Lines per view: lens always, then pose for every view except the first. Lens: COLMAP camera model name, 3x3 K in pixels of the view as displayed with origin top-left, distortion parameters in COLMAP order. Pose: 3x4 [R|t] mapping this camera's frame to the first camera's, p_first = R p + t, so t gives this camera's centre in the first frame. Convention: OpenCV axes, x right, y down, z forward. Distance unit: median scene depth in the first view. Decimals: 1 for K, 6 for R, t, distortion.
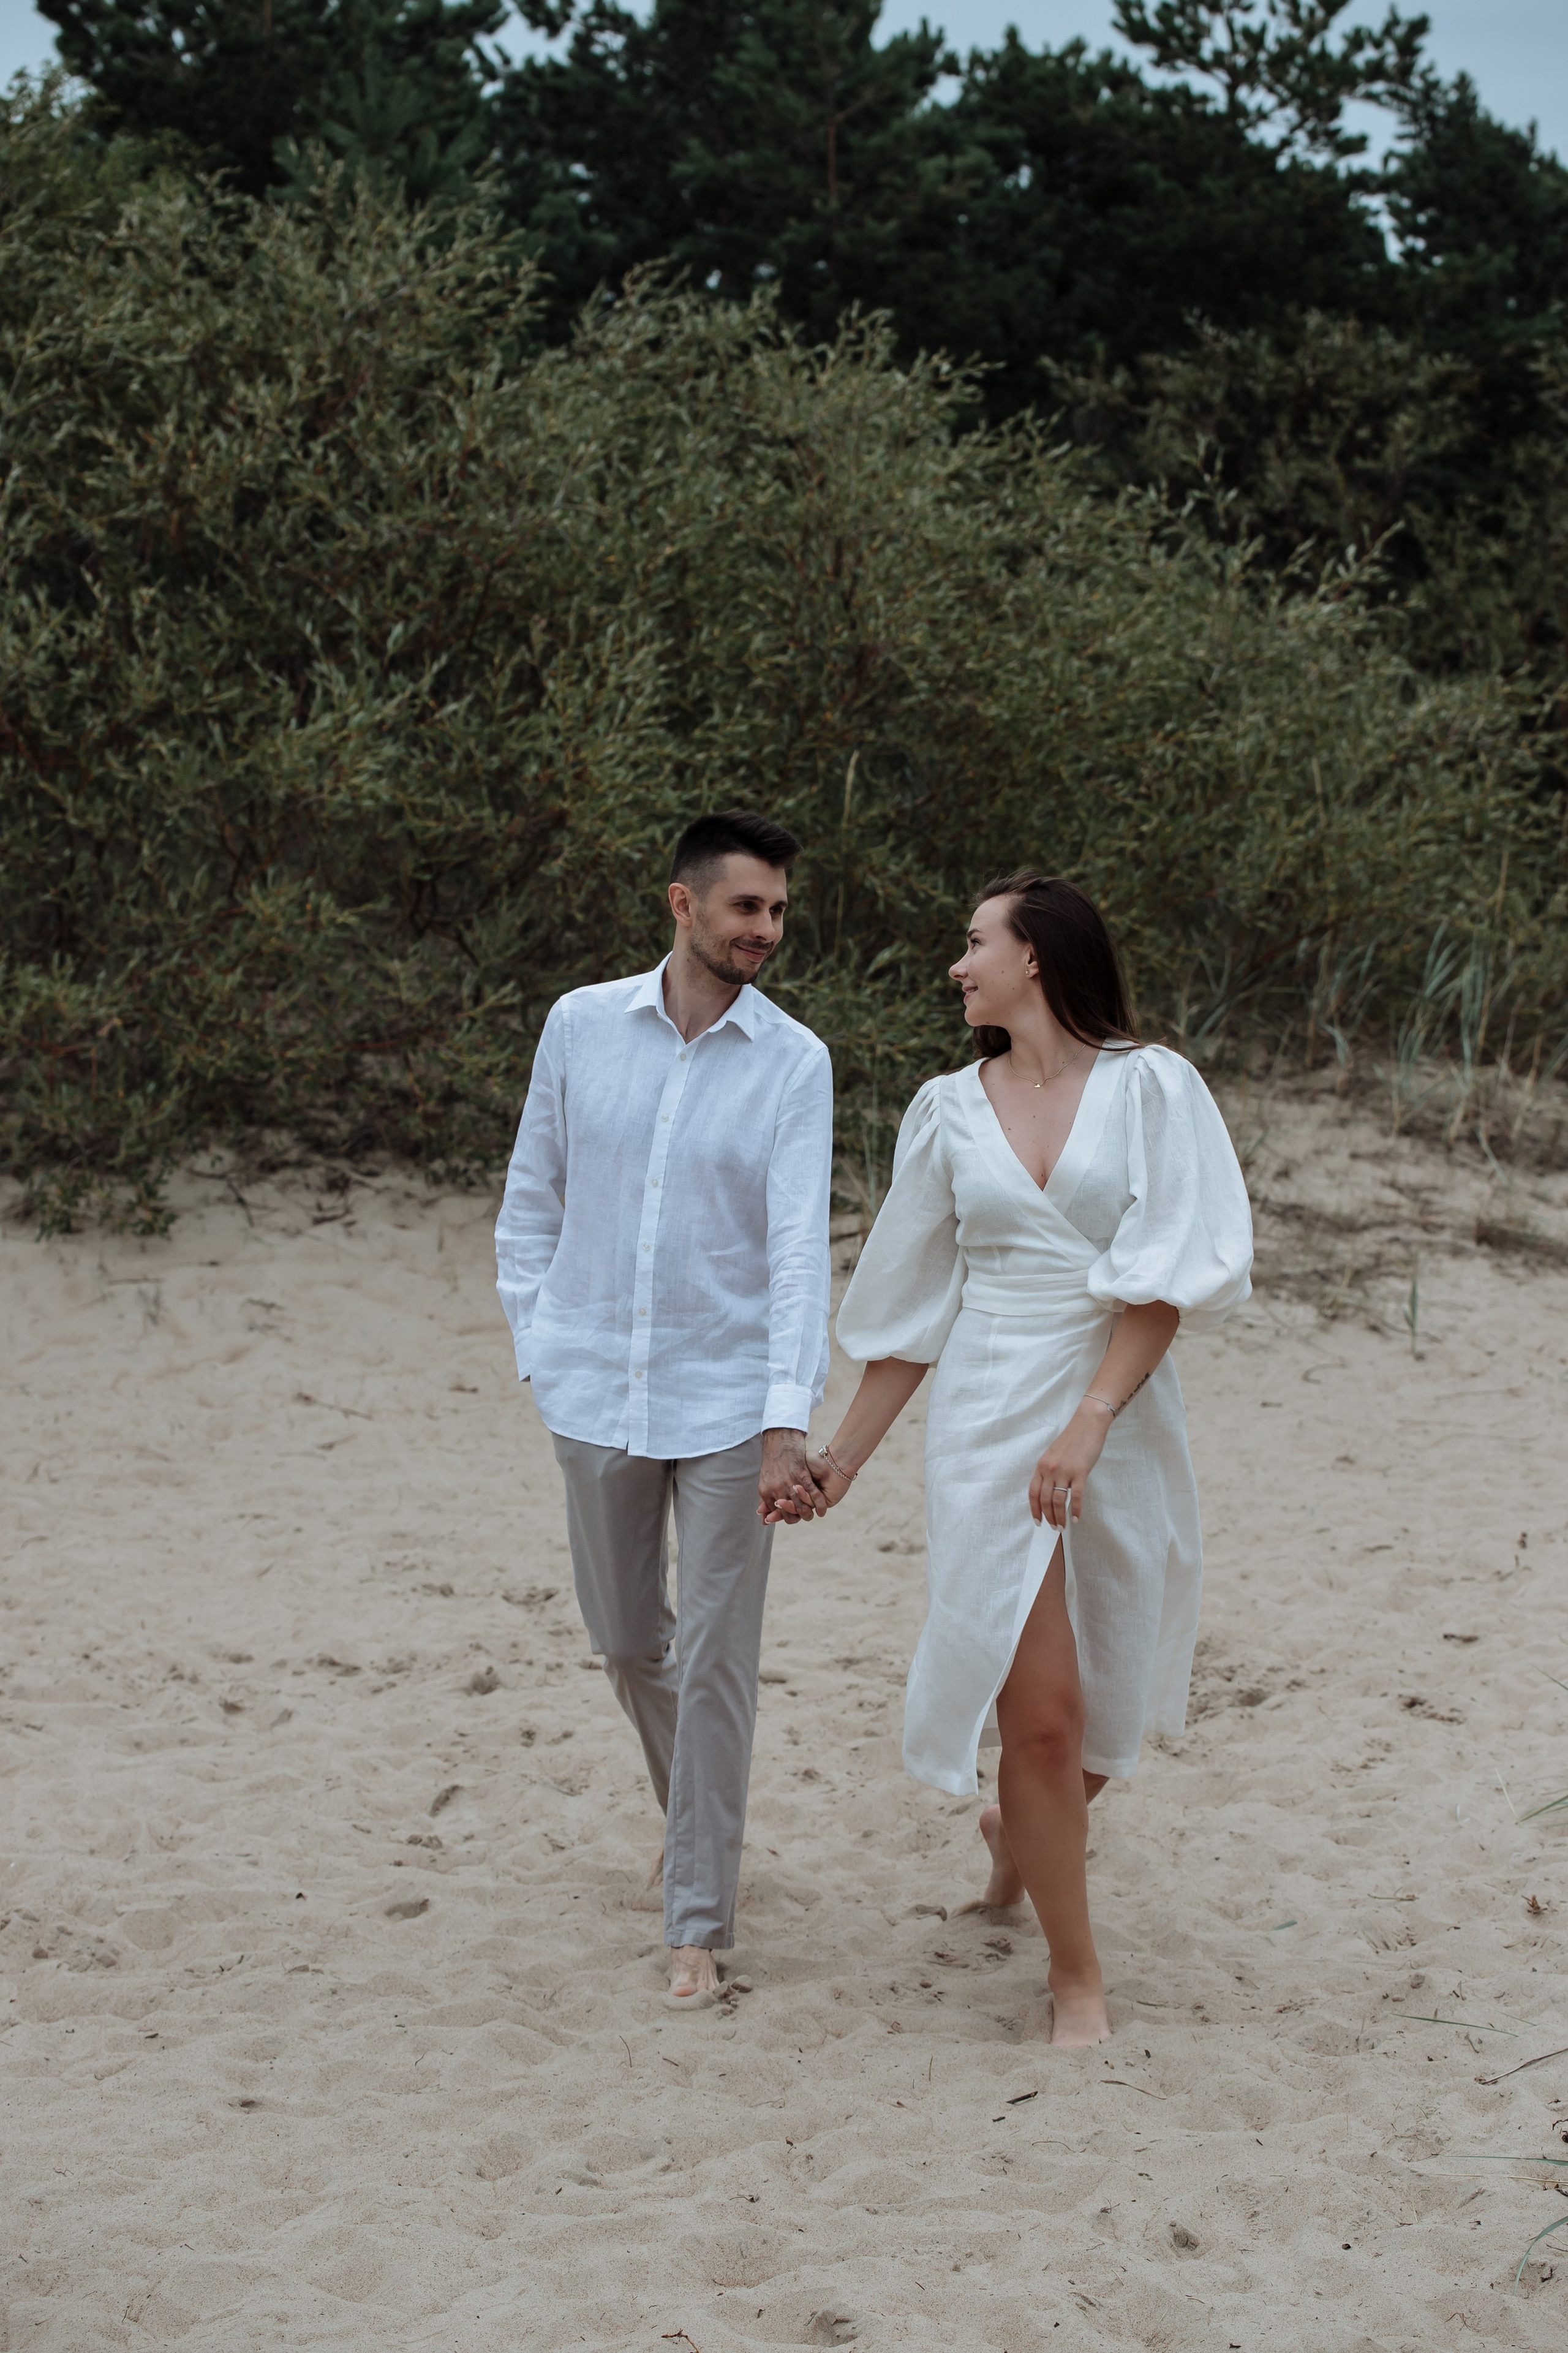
lens RADIAL K [[5110.9, 0, 768.3], [0, 5110.9, 1177.2], [0, 0, 1]] dist [-0.166936, 0.000000]
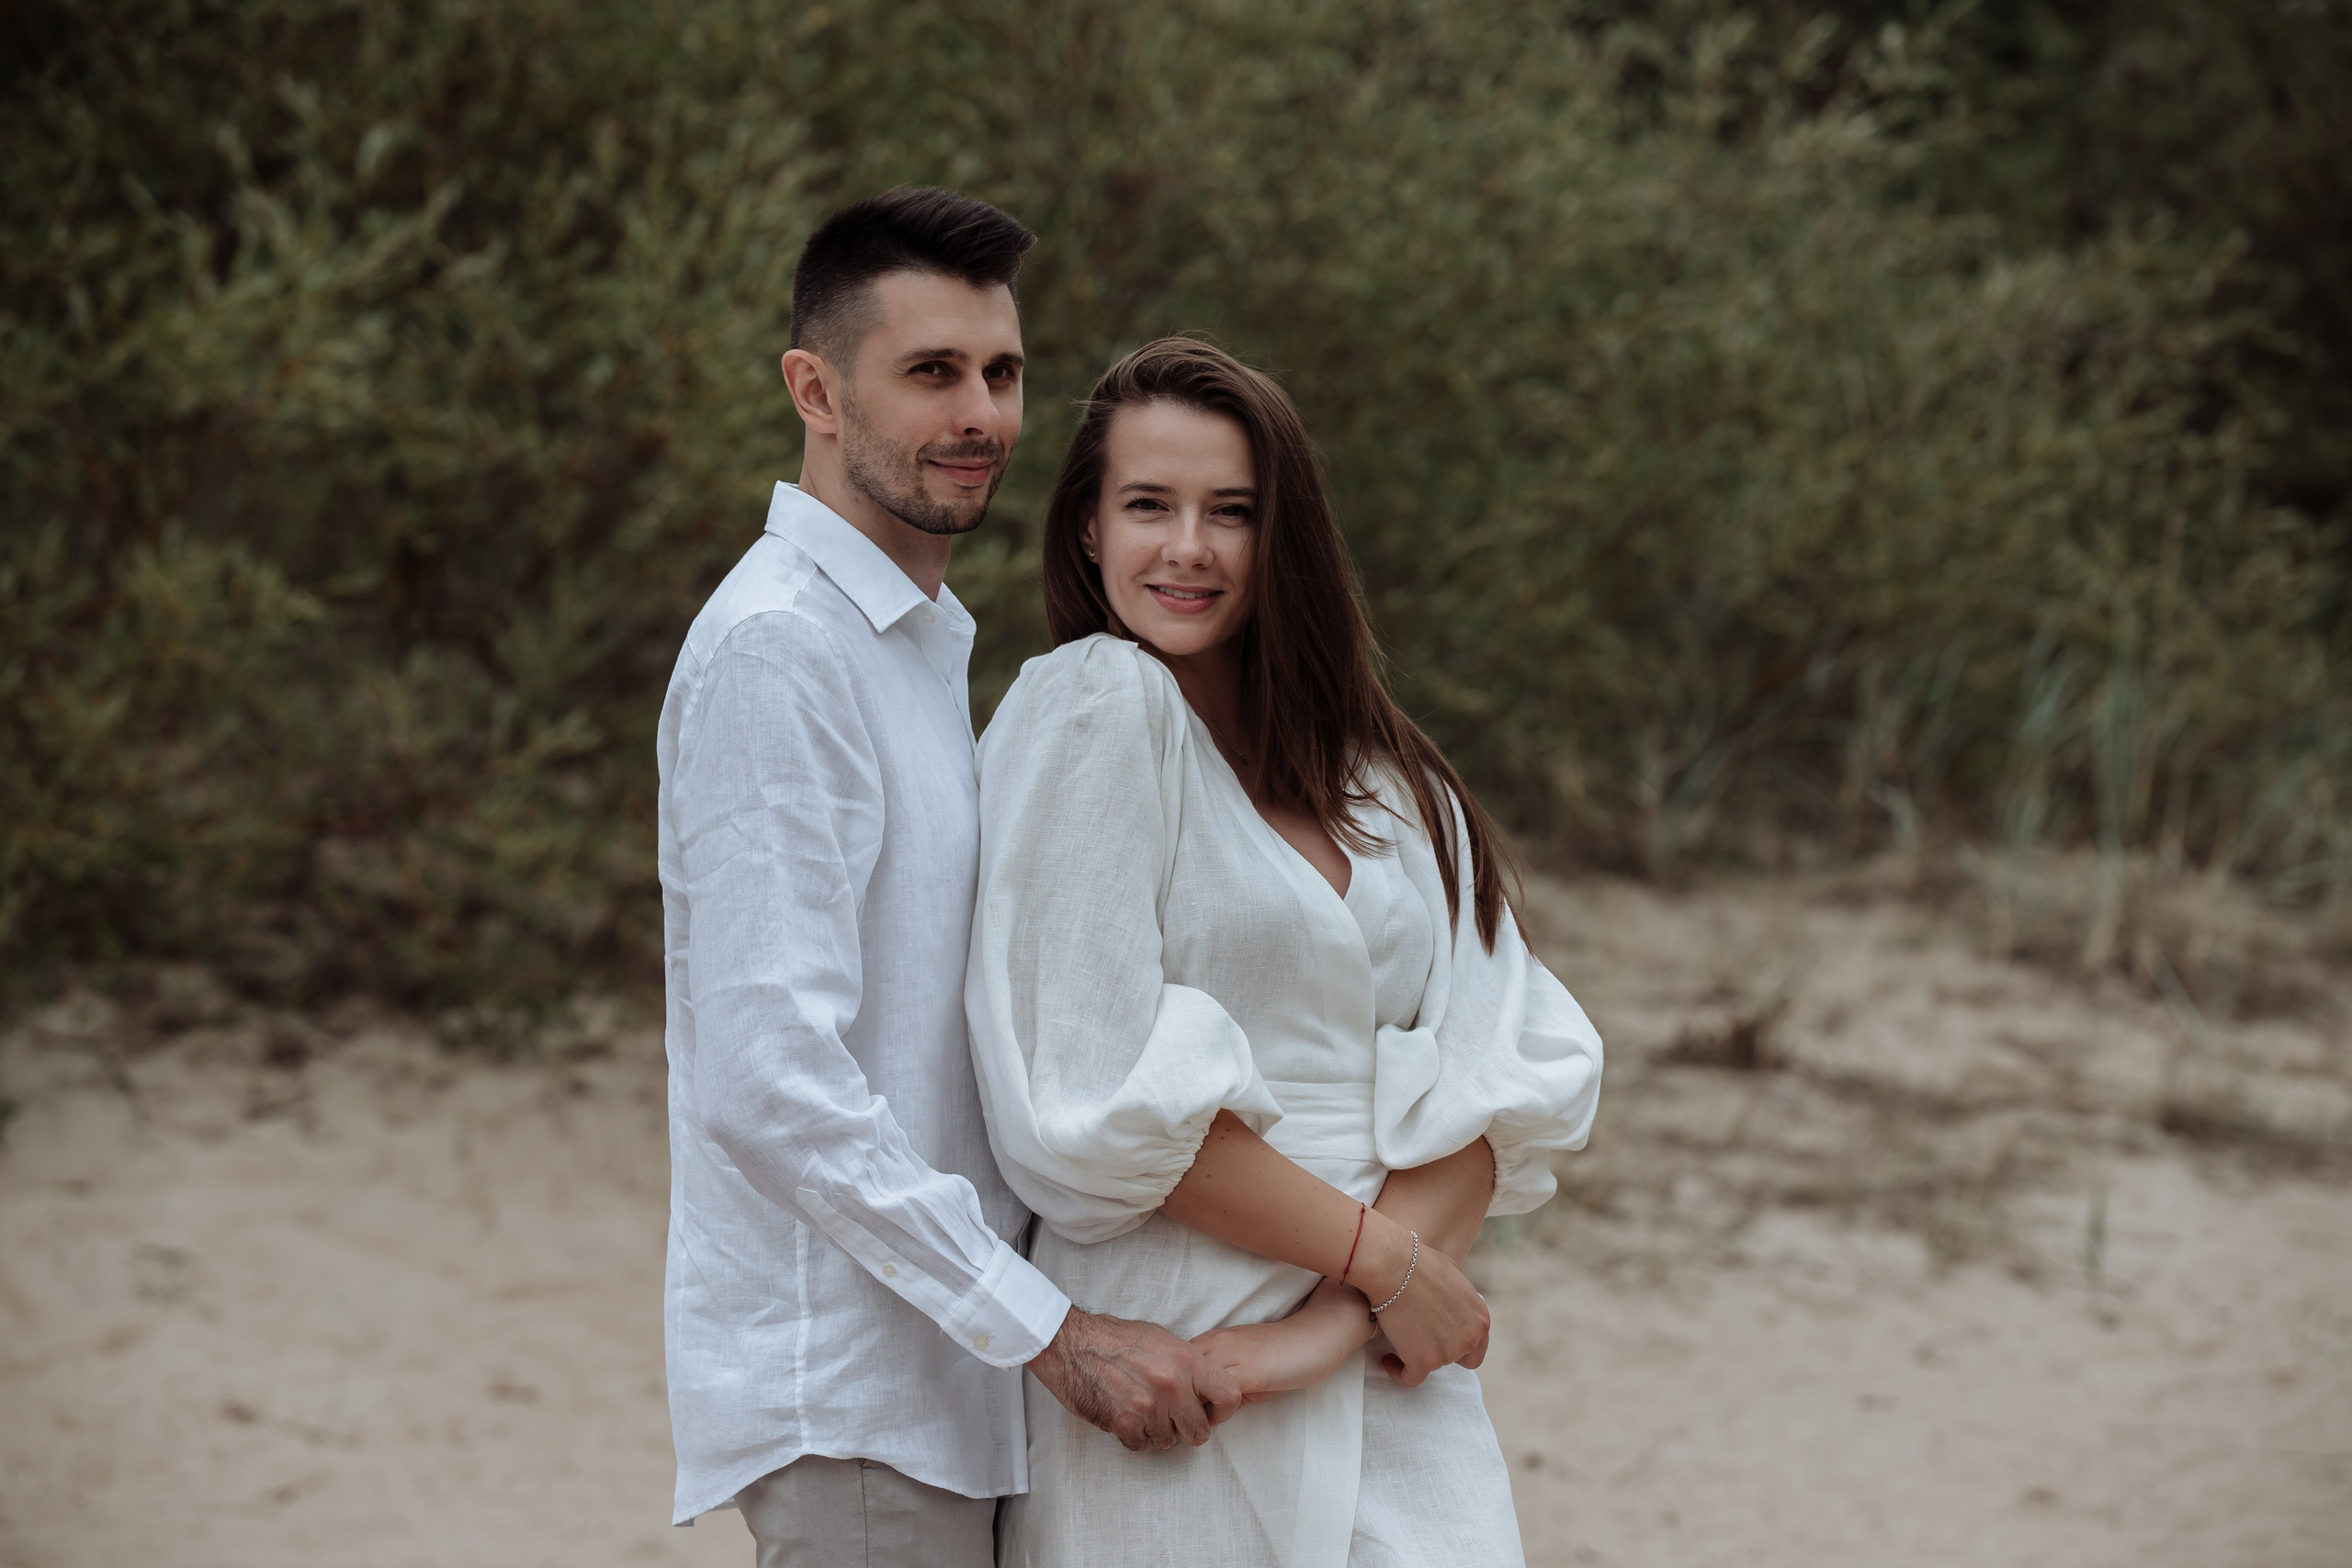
lens RADIAL K [[7496.7, 0, 1185.3], [0, 7496.7, 761.3], [0, 0, 1]] dist [0.157310, 0.000000]
pose [[0.999052, -0.008497, 0.042694, -0.015417], [0.010284, 0.999073, -0.041811, 0.004791], [-0.042299, 0.042210, 0.998213, 0.106373]]
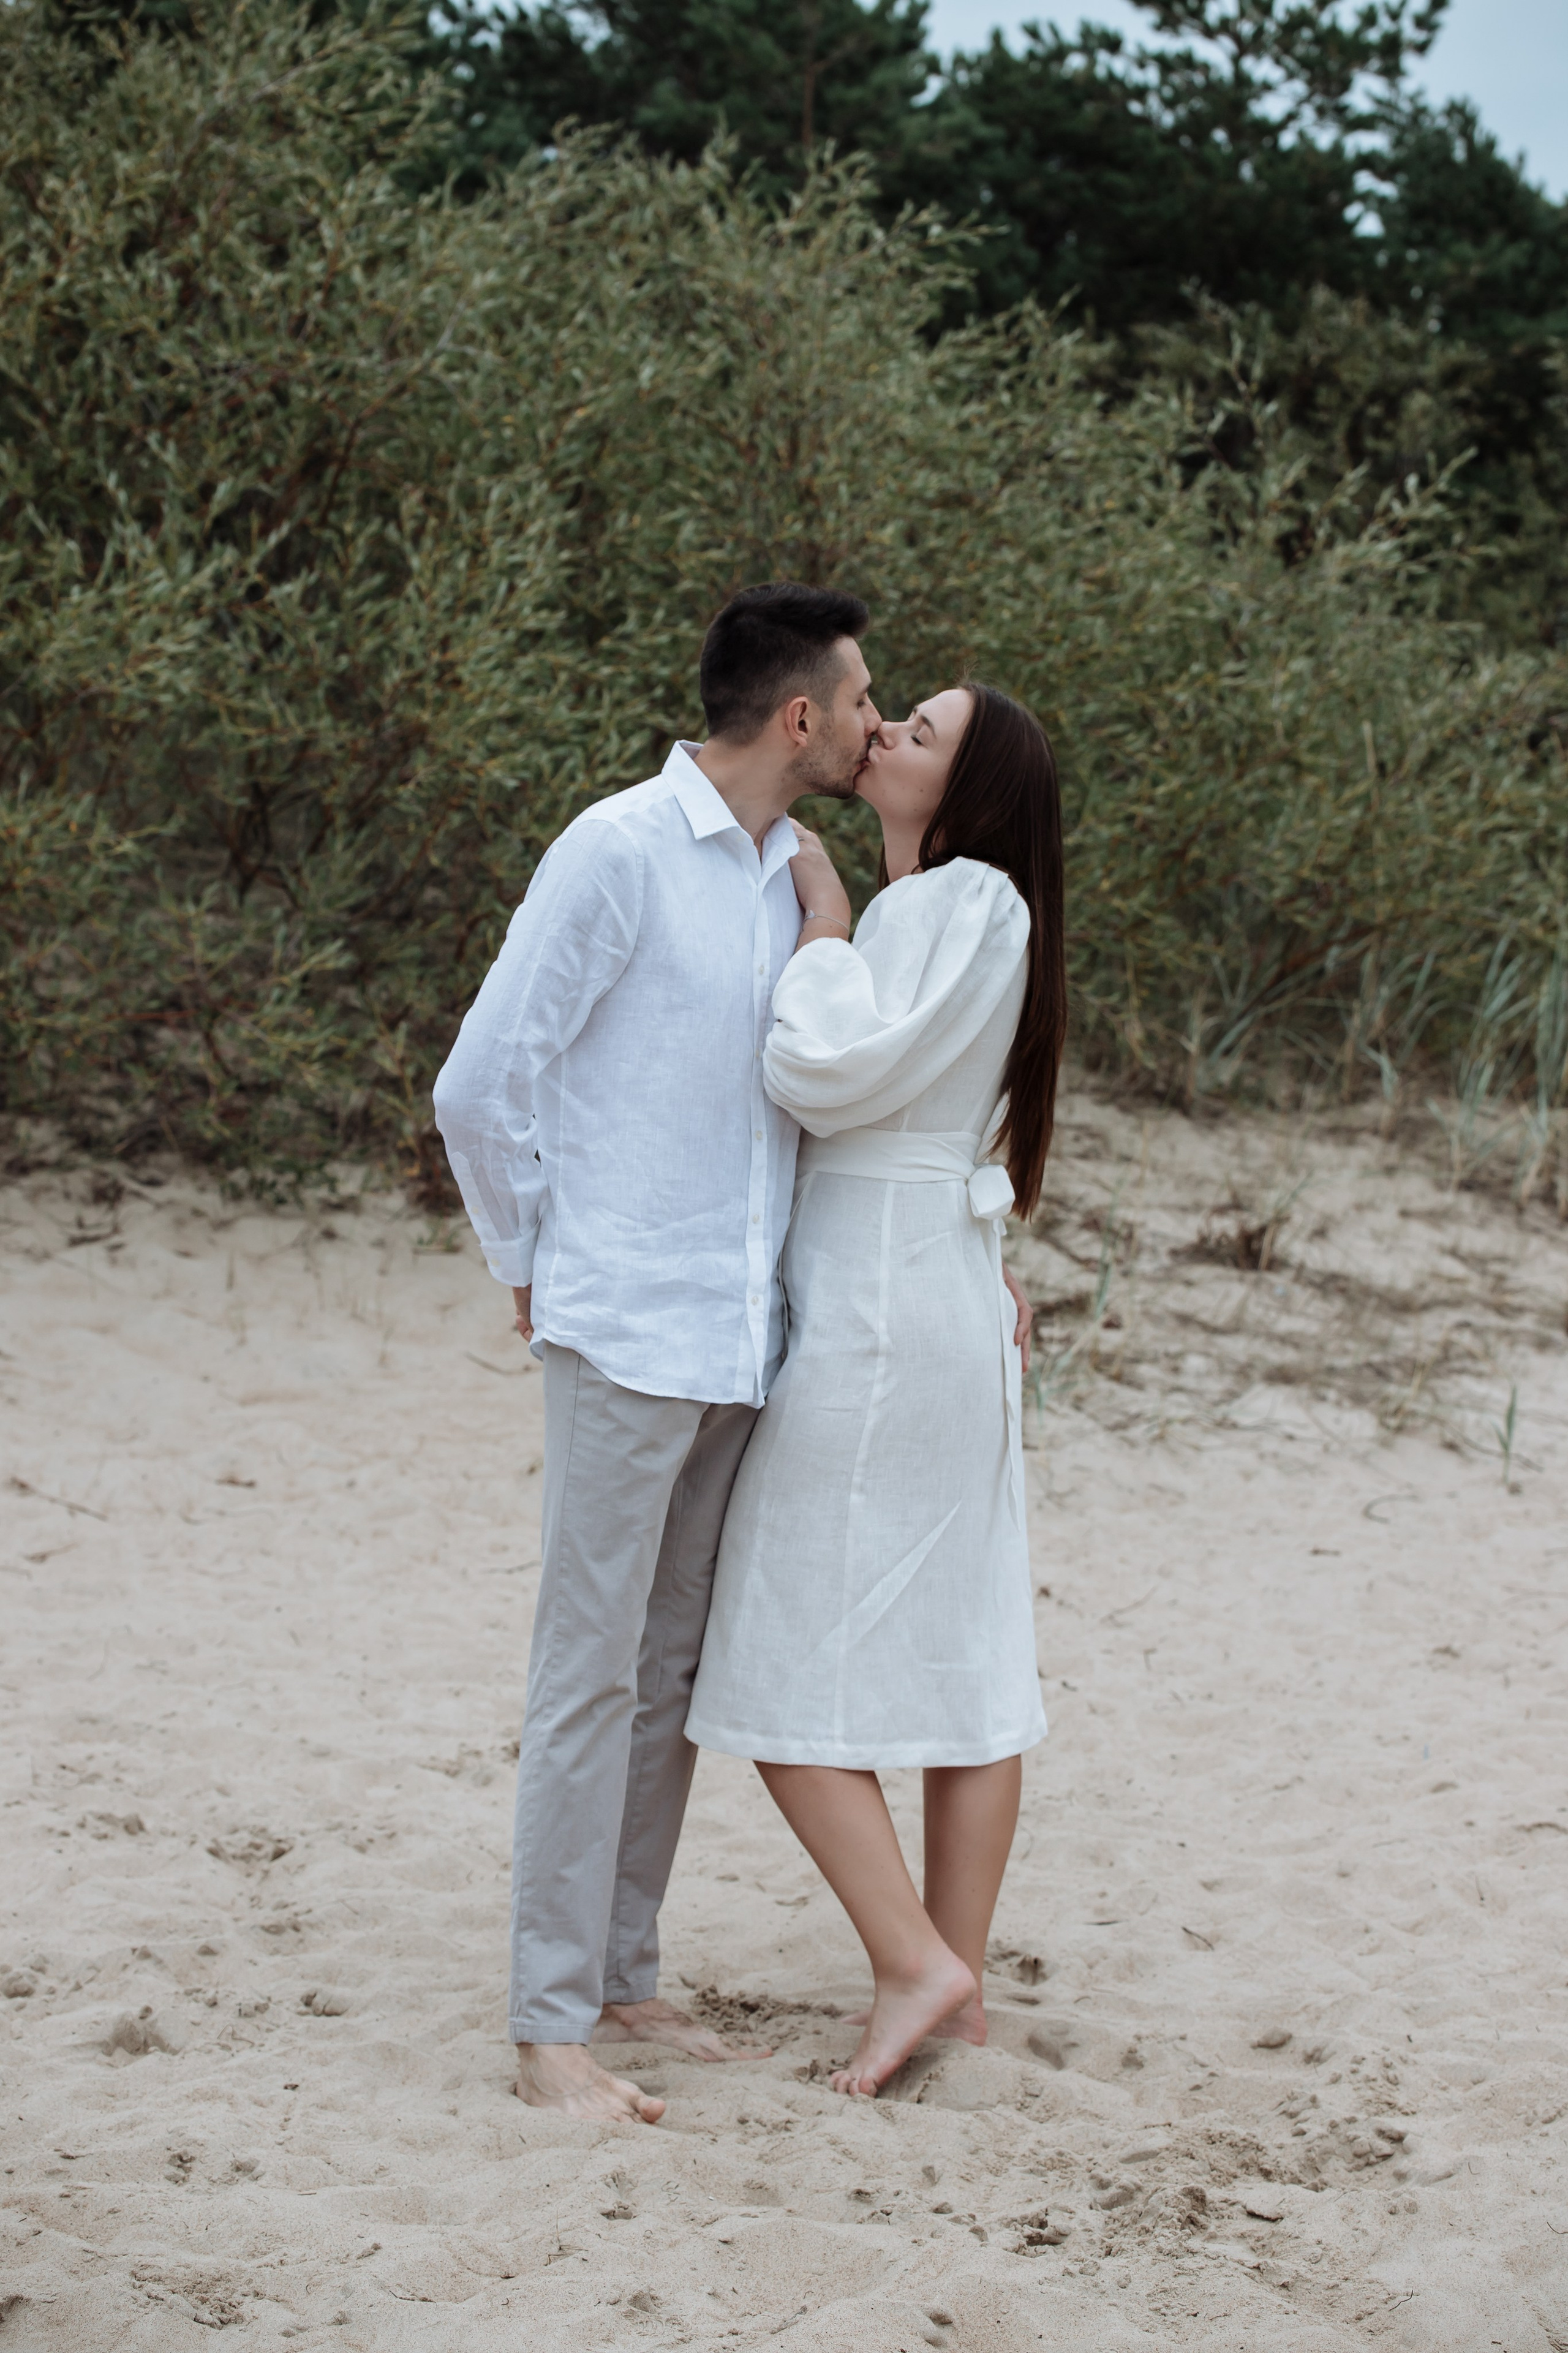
lens RADIAL K [[5110.9, 0, 795.7], [0, 5110.9, 1193.2], [0, 0, 1]] dist [-0.166936, 0.000000]
pose [[0.998793, 0.045166, 0.019283, 0.004320], [-0.045177, 0.998979, 0.000147, -0.003422], [-0.019256, -0.001018, 0.999814, 0.218700]]
